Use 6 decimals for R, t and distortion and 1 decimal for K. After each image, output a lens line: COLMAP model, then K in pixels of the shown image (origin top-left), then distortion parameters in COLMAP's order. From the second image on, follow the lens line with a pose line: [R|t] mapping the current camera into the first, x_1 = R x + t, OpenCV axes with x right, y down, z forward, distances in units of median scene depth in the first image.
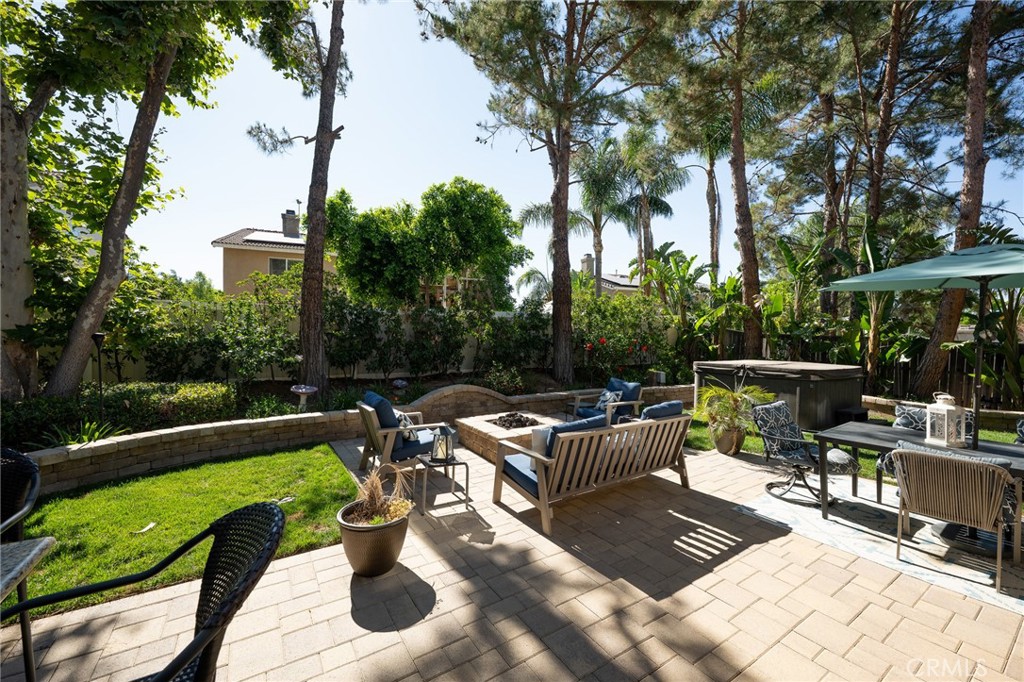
lens RADIAL K [[405.4, 0, 512.0], [0, 405.4, 341.0], [0, 0, 1]] dist [-0.001186, 0.000178]
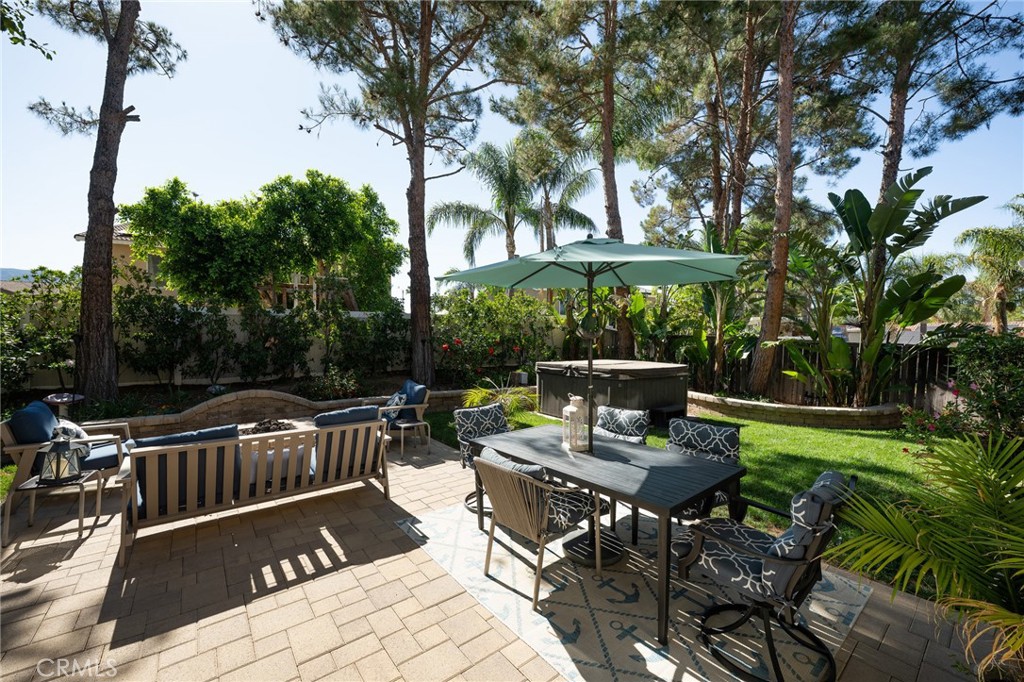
lens RADIAL K [[404.6, 0, 512.0], [0, 404.6, 341.0], [0, 0, 1]] dist [0.000198, 0.000200]
pose [[0.995859, -0.006623, 0.090668, 0.297837], [0.006877, 0.999973, -0.002495, 0.001557], [-0.090649, 0.003108, 0.995878, 0.020898]]
